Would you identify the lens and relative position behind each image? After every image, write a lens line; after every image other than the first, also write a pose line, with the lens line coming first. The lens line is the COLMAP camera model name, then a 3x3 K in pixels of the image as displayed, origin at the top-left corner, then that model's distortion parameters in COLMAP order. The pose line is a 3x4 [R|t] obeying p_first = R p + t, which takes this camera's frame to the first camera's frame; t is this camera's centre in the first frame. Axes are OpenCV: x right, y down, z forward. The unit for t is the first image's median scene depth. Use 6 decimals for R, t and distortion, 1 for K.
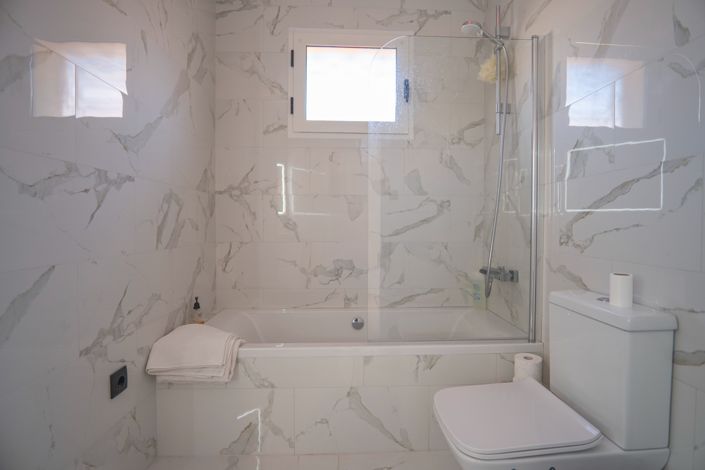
lens RADIAL K [[351.7, 0, 367.6], [0, 351.7, 232.0], [0, 0, 1]] dist [-0.037123, 0.011258]
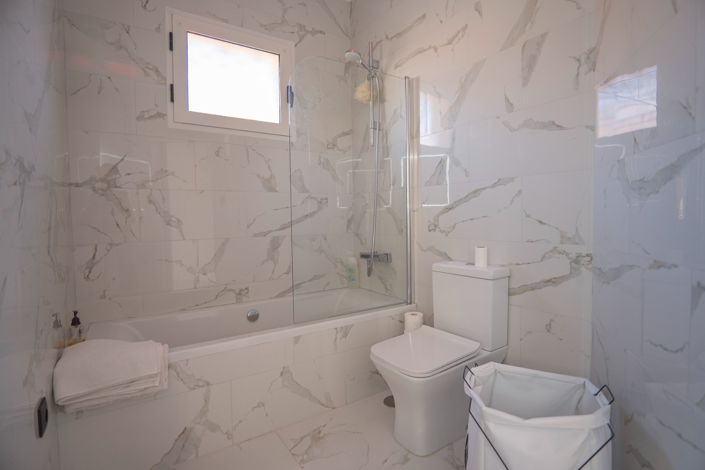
lens RADIAL K [[351.7, 0, 367.6], [0, 351.7, 232.0], [0, 0, 1]] dist [-0.037123, 0.011258]
pose [[0.850097, -0.037010, 0.525324, -0.310112], [0.028971, 0.999304, 0.023520, -0.000773], [-0.525828, -0.004775, 0.850577, -0.061883]]
